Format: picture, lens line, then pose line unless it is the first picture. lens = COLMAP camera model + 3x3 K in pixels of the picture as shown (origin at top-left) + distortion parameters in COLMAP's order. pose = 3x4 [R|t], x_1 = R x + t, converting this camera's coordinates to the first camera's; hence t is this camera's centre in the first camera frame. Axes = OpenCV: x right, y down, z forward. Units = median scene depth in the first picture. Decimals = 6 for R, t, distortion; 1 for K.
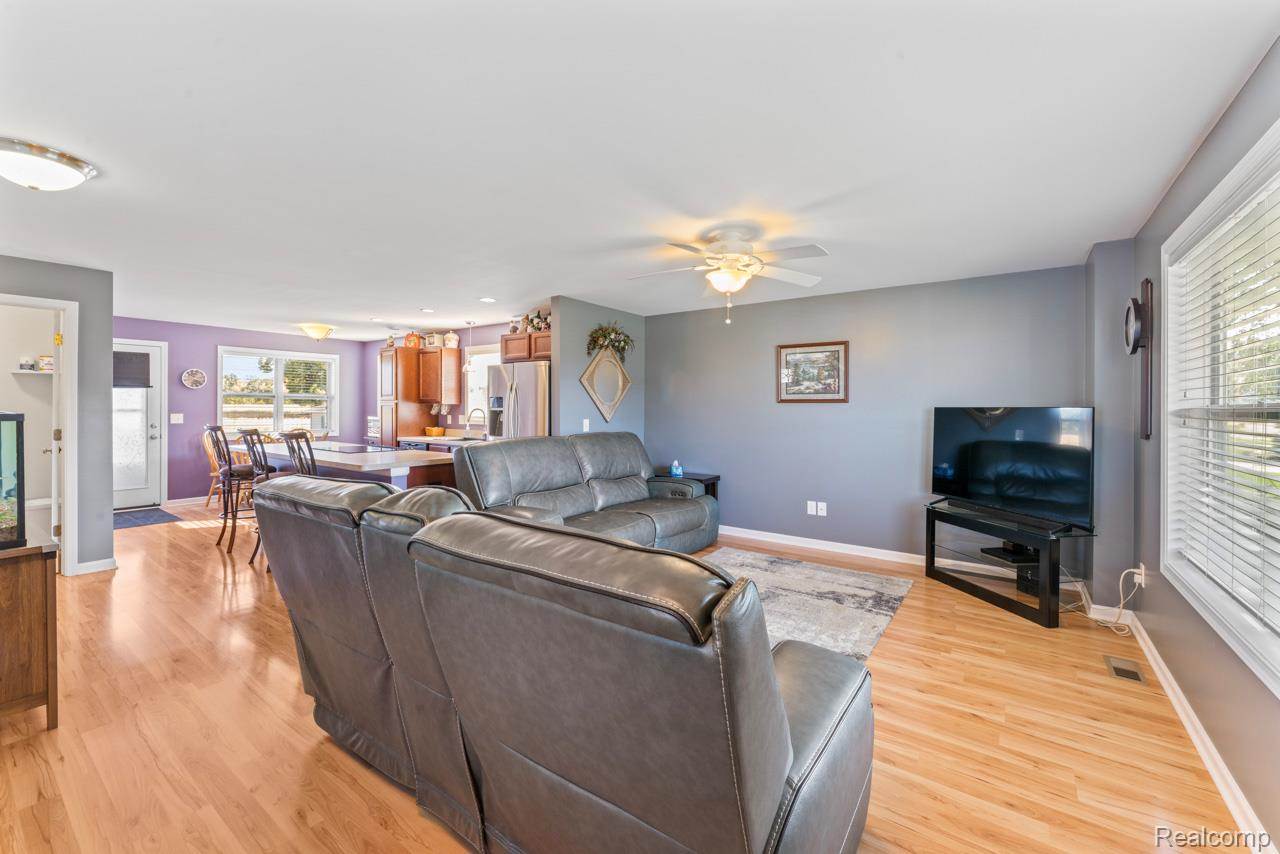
lens RADIAL K [[518.0, 0, 640.0], [0, 518.0, 427.0], [0, 0, 1]] dist [0.000033, -0.000038]
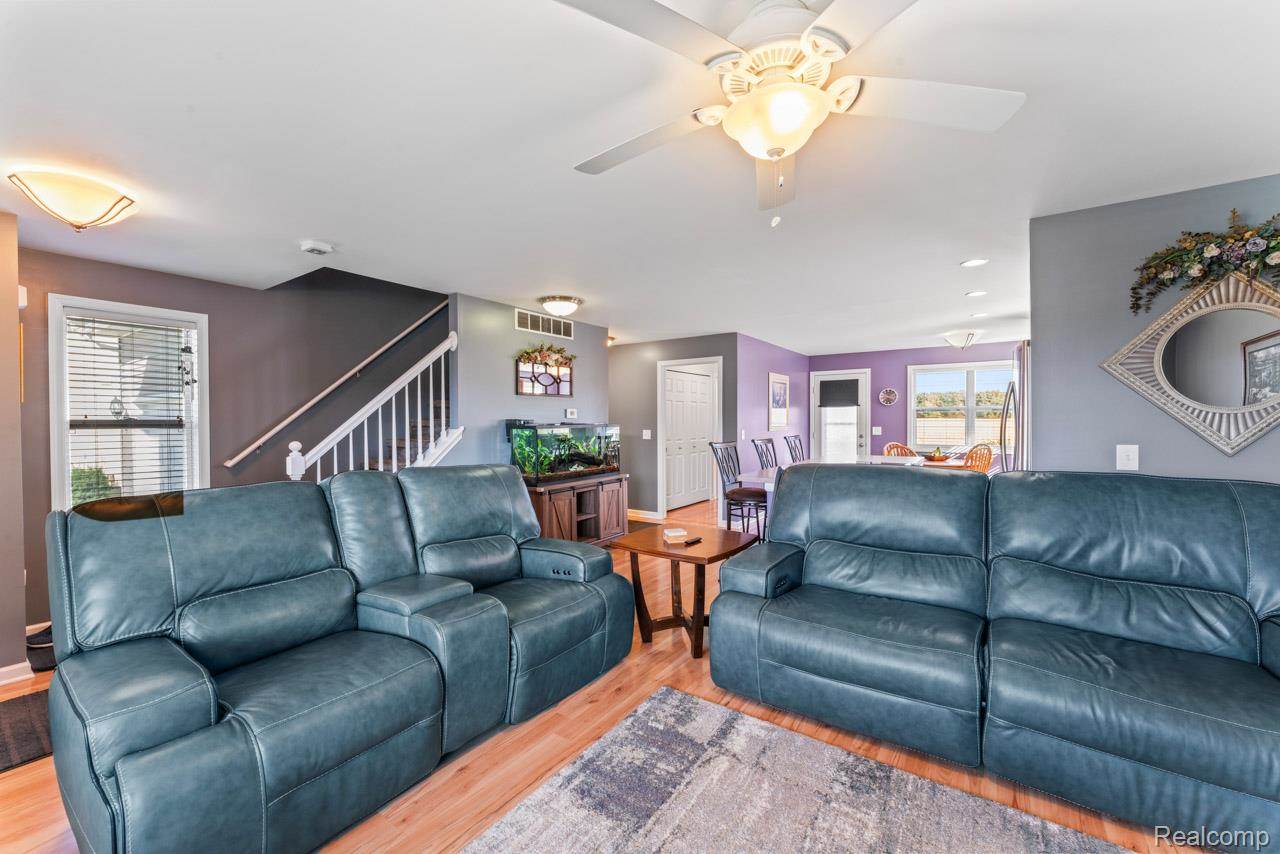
lens RADIAL K [[518.0, 0, 640.0], [0, 518.0, 427.0], [0, 0, 1]] dist [0.000033, -0.000038]
pose [[0.013505, 0.008890, -0.999869, 0.311658], [-0.034698, 0.999362, 0.008417, -0.016309], [0.999307, 0.034580, 0.013805, 0.446799]]
